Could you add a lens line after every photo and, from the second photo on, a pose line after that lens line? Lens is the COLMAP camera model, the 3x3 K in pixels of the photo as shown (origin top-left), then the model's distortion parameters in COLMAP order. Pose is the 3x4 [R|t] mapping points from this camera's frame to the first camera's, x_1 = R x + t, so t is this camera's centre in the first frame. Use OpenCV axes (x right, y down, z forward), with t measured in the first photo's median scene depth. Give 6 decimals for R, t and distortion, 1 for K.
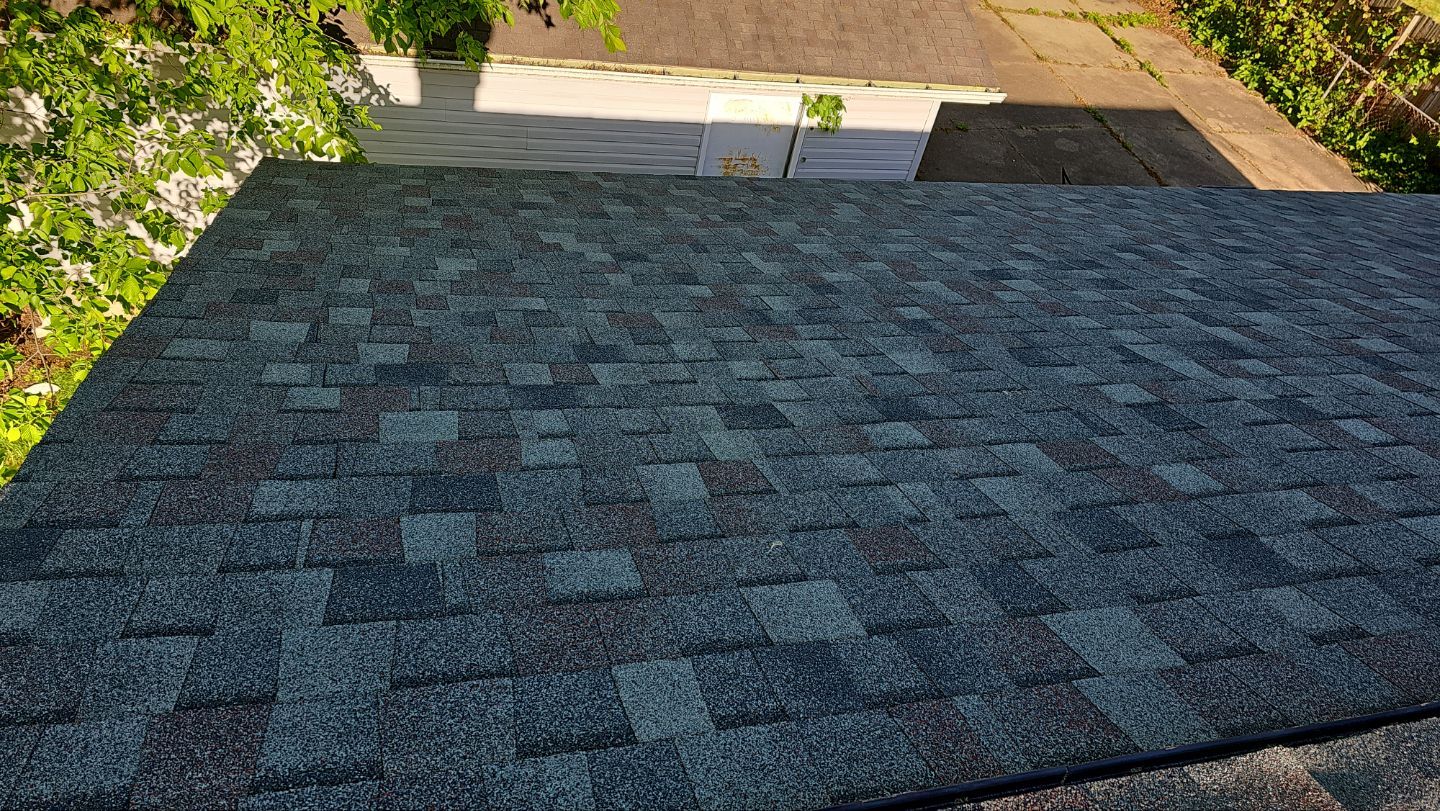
lens RADIAL K [[975.3, 0, 701.7], [0, 975.3, 425.1], [0, 0, 1]] dist [0.071825, -0.072051]
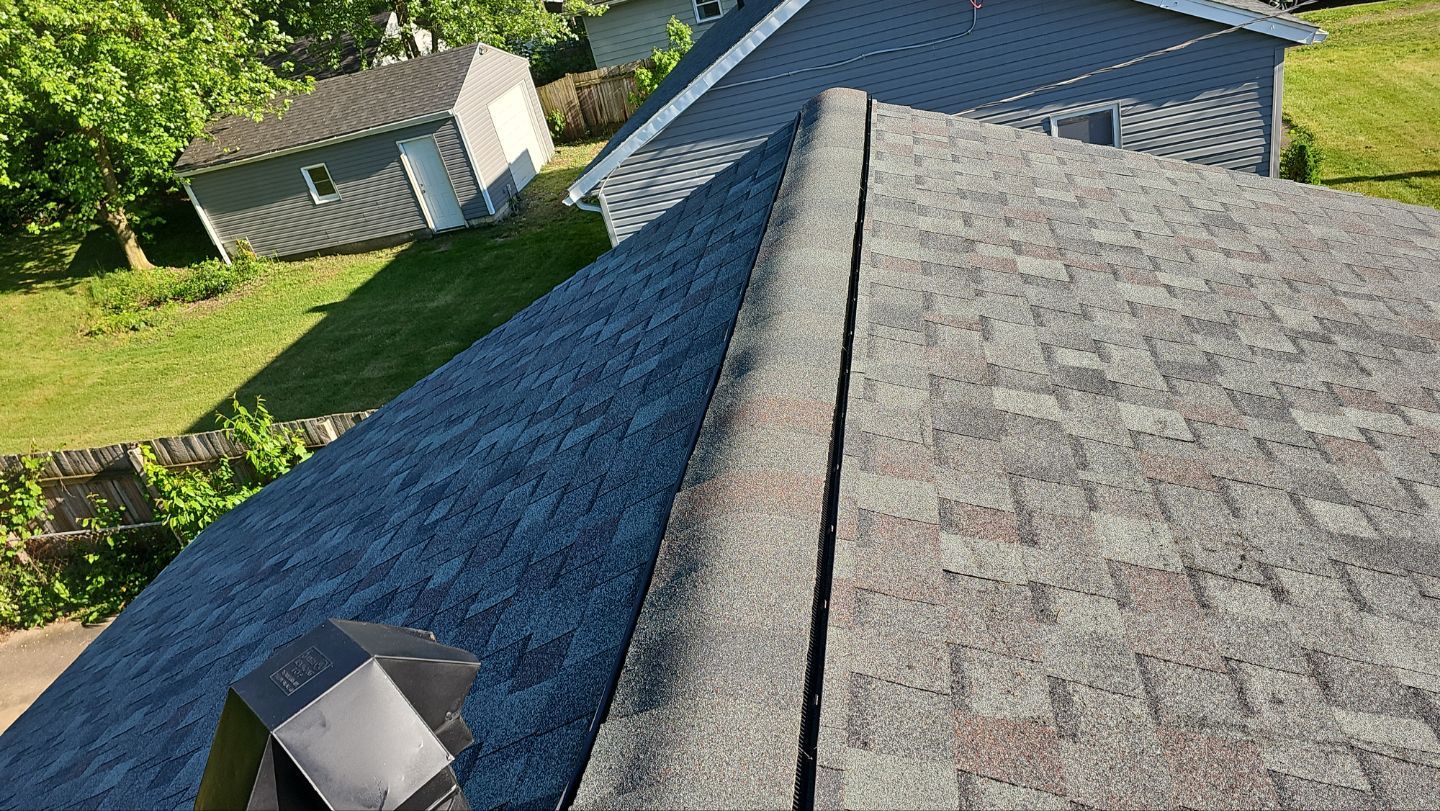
lens RADIAL K [[988.7, 0, 735.4], [0, 988.7, 409.1], [0, 0, 1]] dist [0.083230, -0.084458]
pose [[0.323446, -0.657691, 0.680313, 1.758024], [0.836931, 0.534299, 0.118624, -0.044090], [-0.441509, 0.531006, 0.723259, 0.471502]]
